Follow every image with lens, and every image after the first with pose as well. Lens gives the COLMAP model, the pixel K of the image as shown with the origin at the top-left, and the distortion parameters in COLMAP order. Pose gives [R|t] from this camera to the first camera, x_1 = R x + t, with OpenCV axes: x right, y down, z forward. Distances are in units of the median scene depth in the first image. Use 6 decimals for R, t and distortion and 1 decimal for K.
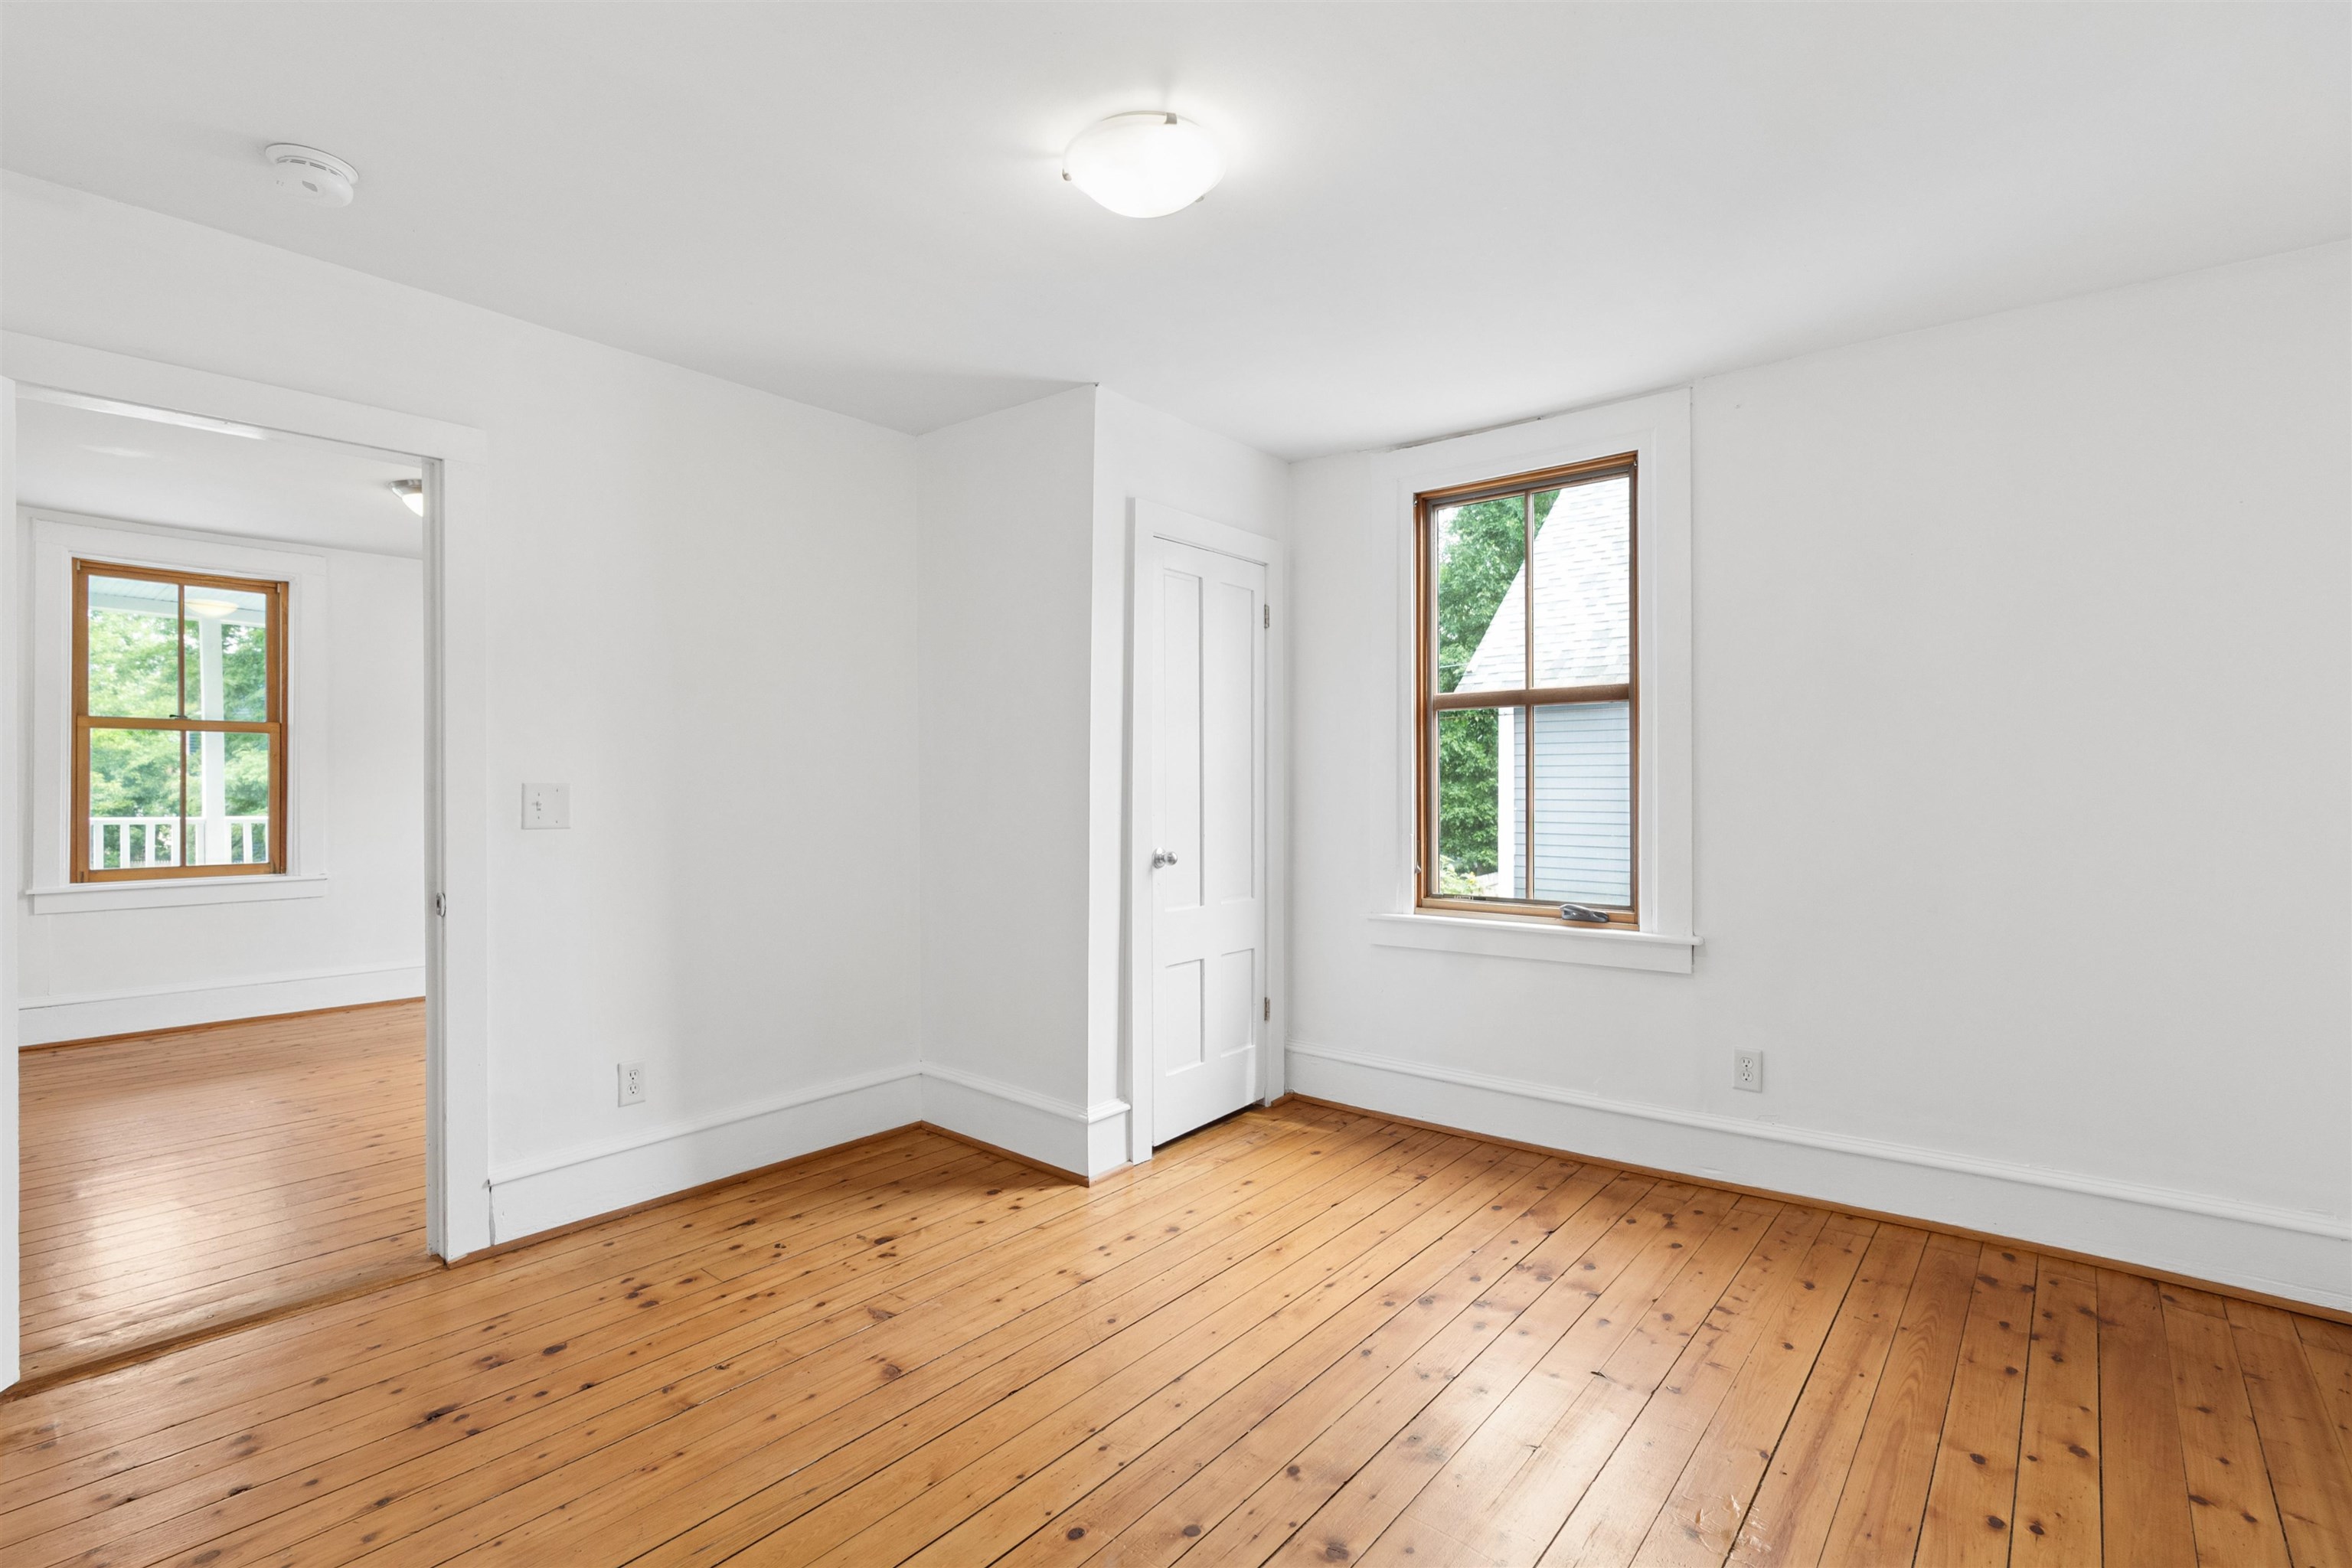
lens RADIAL K [[1108.6, 0, 1164.3], [0, 1108.6, 782.9], [0, 0, 1]] dist [0.002062, -0.000189]
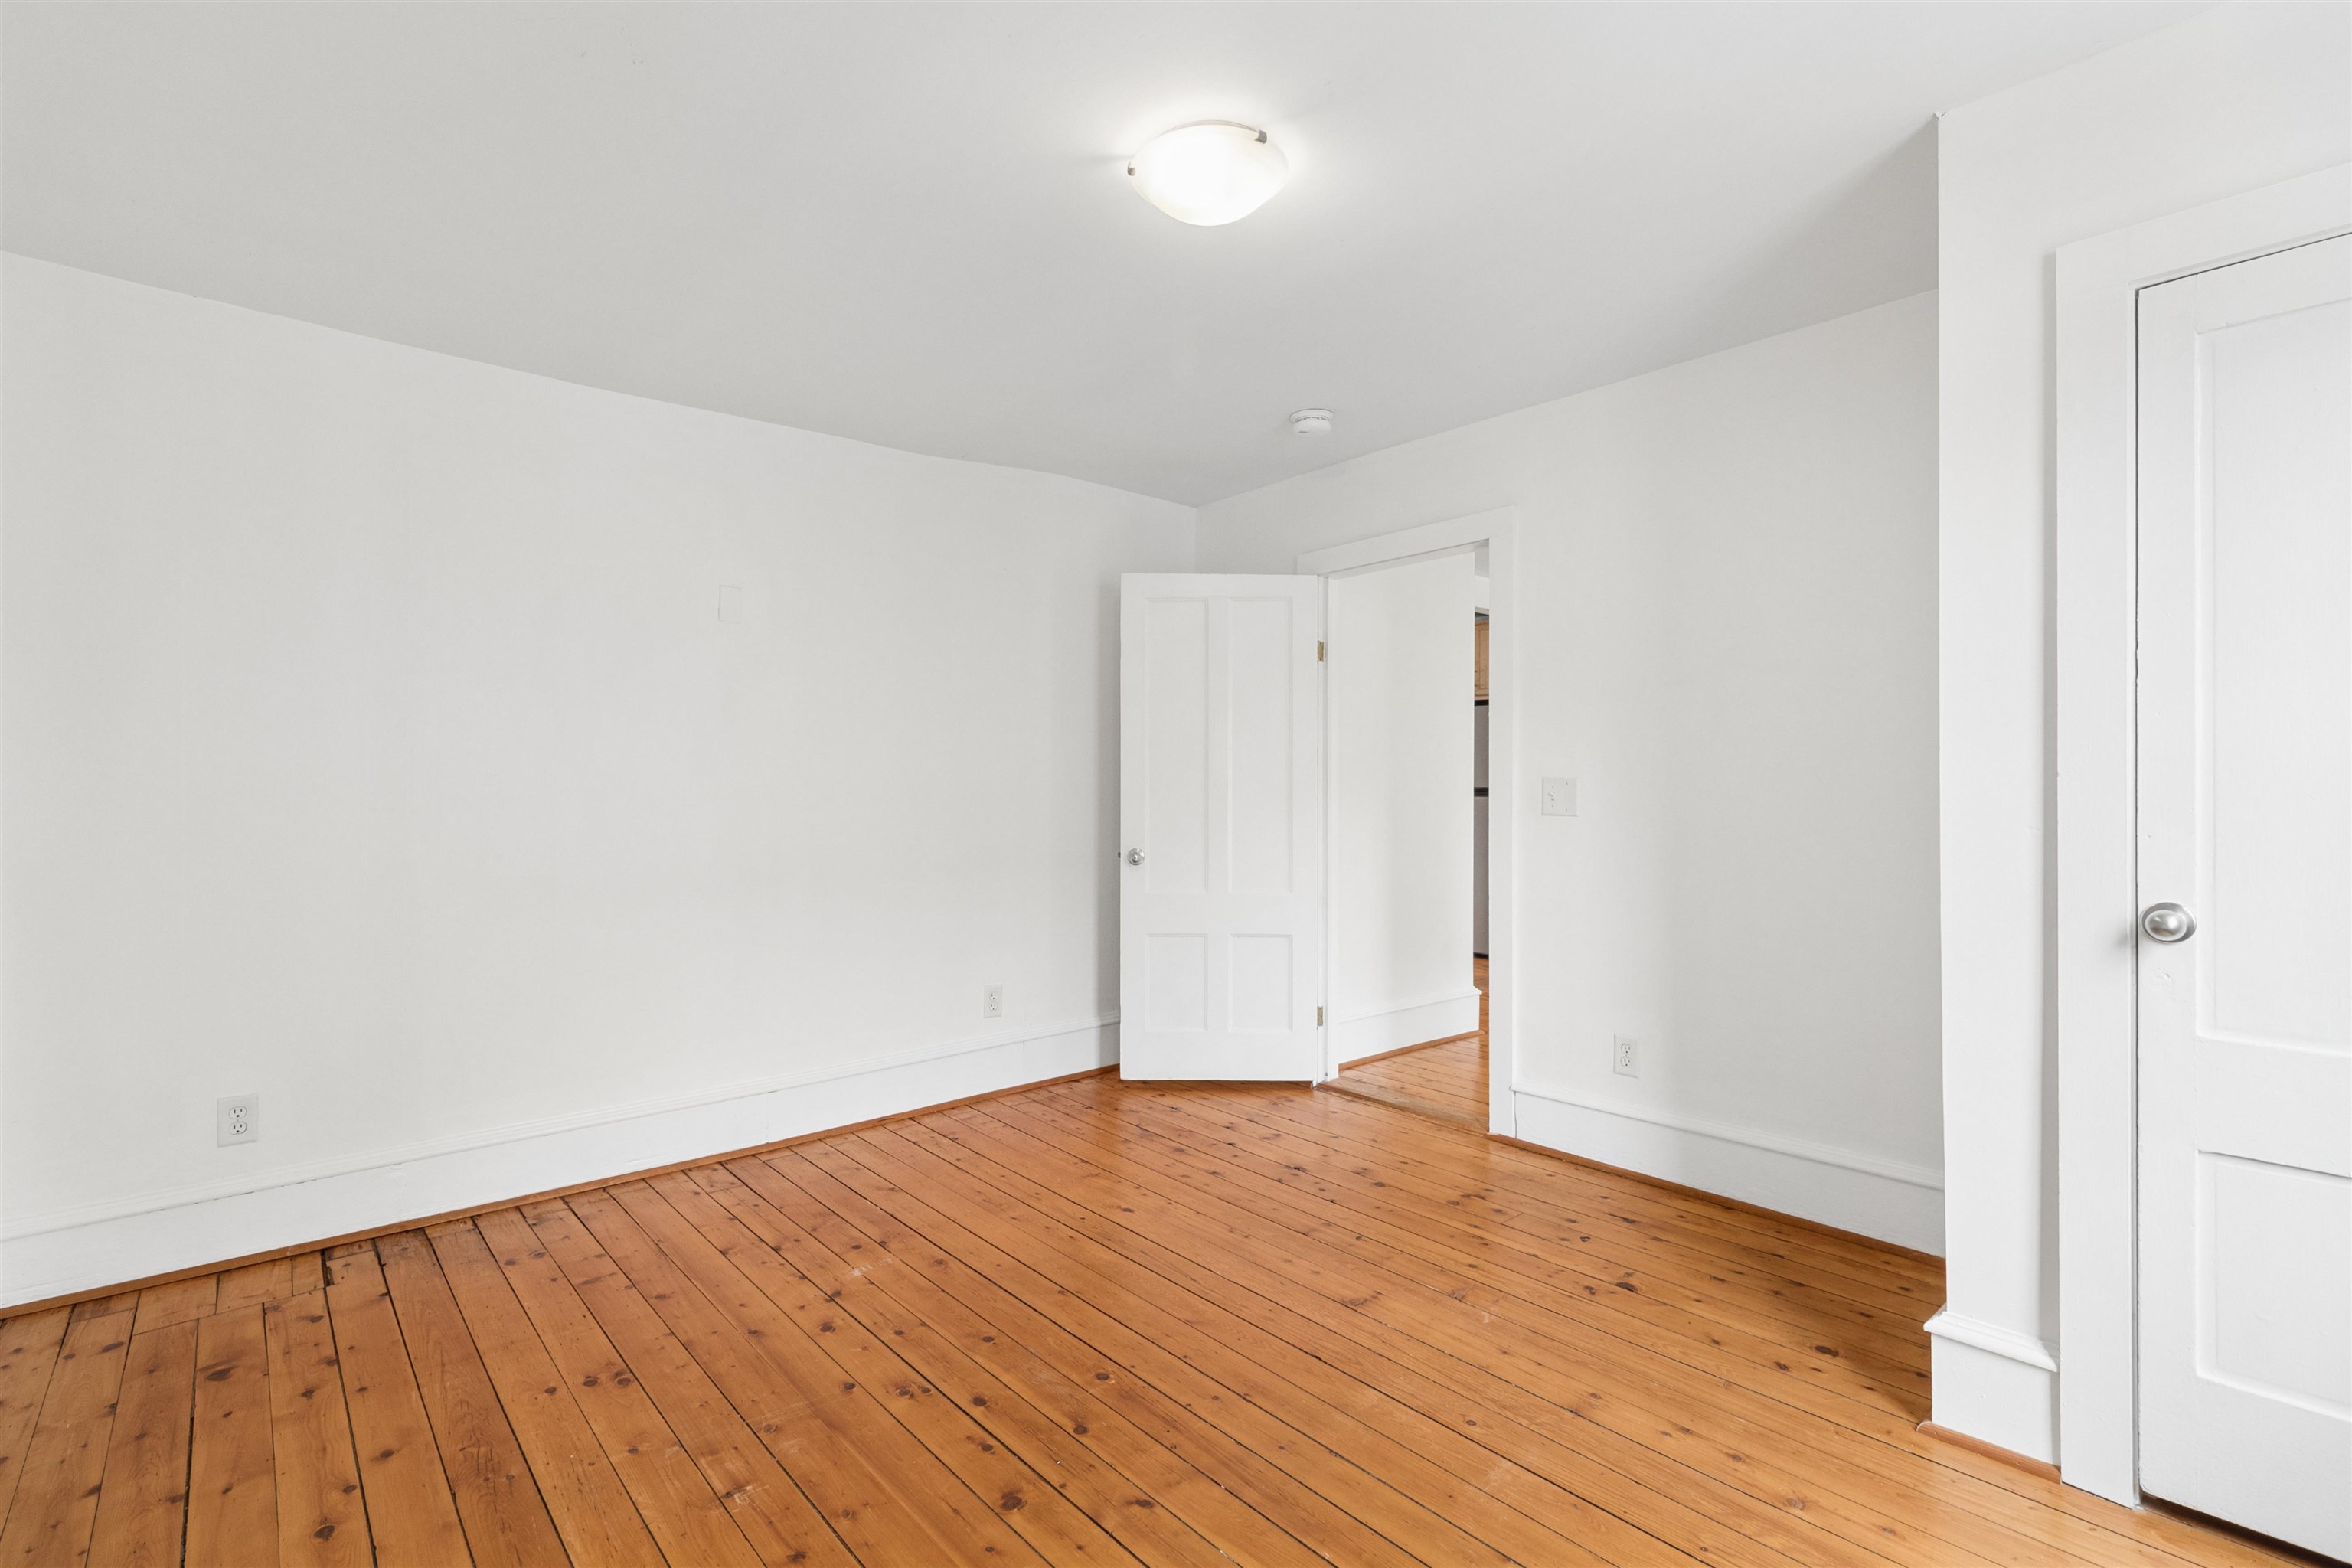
lens RADIAL K [[1108.6, 0, 1164.3], [0, 1108.6, 782.9], [0, 0, 1]] dist [0.002062, -0.000189]
pose [[-0.184876, -0.000445, -0.982762, 0.684196], [-0.000638, 1.000000, -0.000333, 0.006701], [0.982762, 0.000565, -0.184876, 0.785337]]
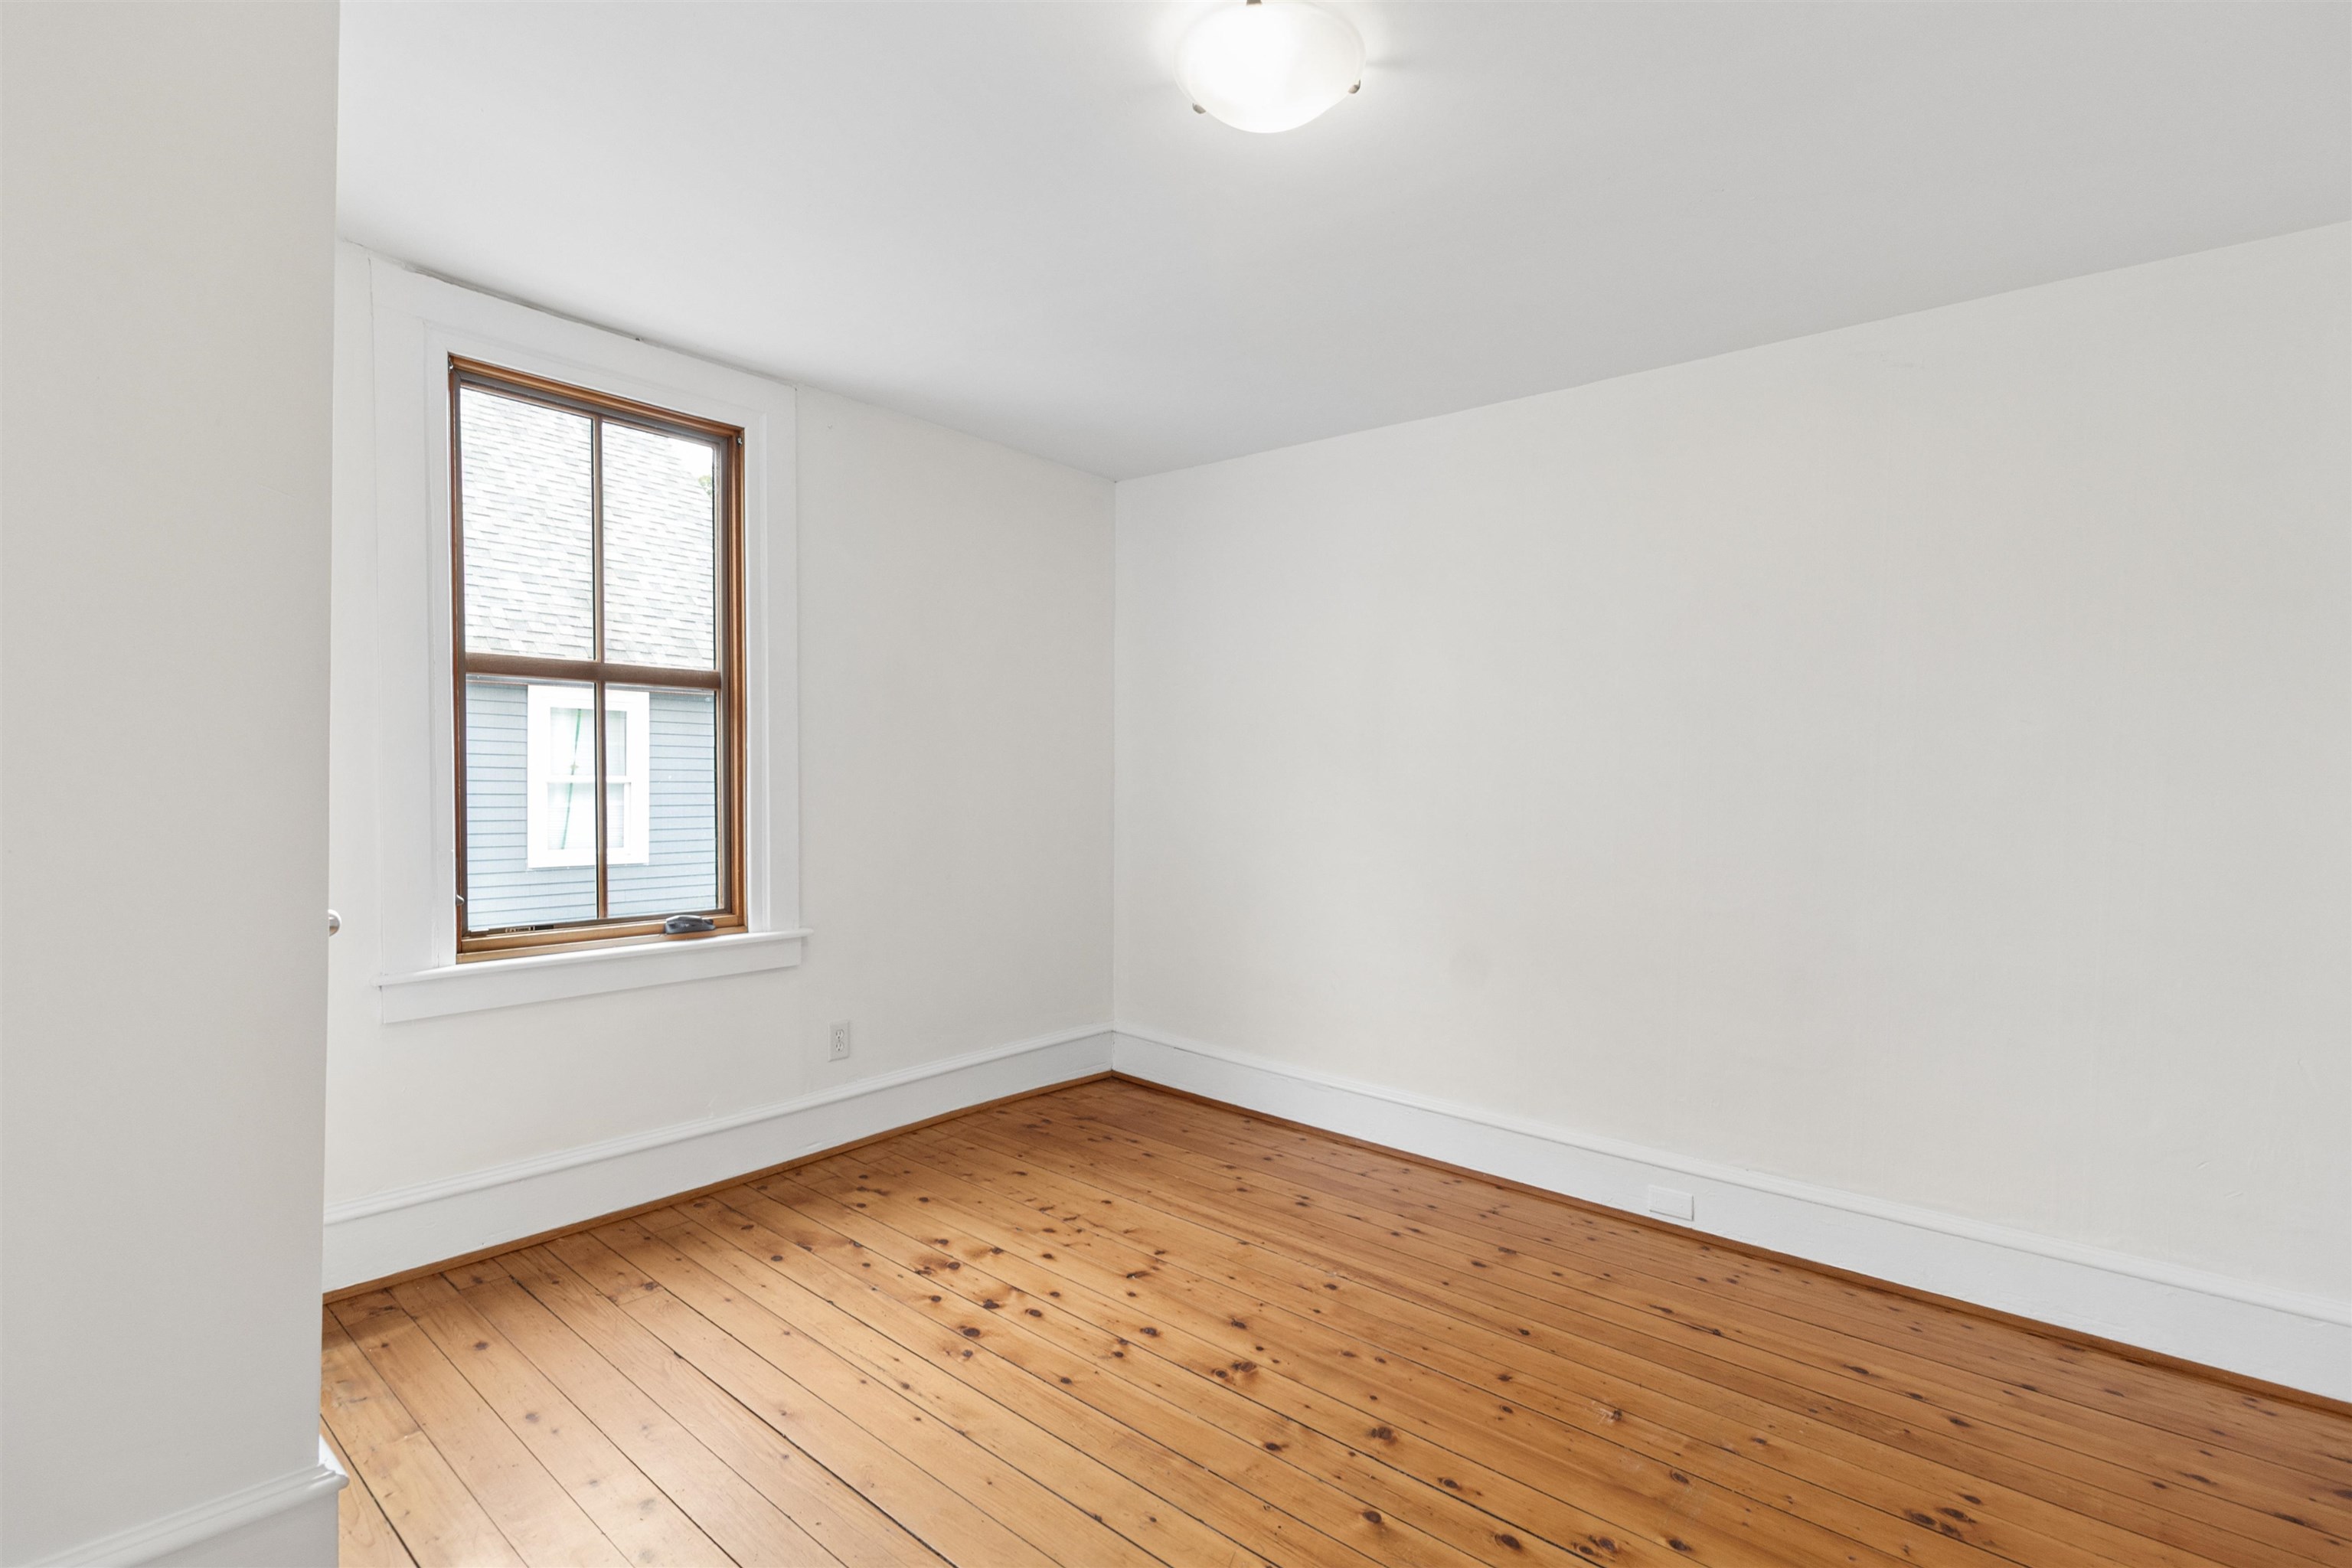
lens RADIAL K [[1093.4, 0, 1171.8], [0, 1093.4, 813.1], [0, 0, 1]] dist [-0.000318, -0.000063]
pose [[0.024017, -0.034260, 0.999124, -0.594361], [-0.014081, 0.999302, 0.034604, -0.009723], [-0.999612, -0.014900, 0.023518, 0.712284]]
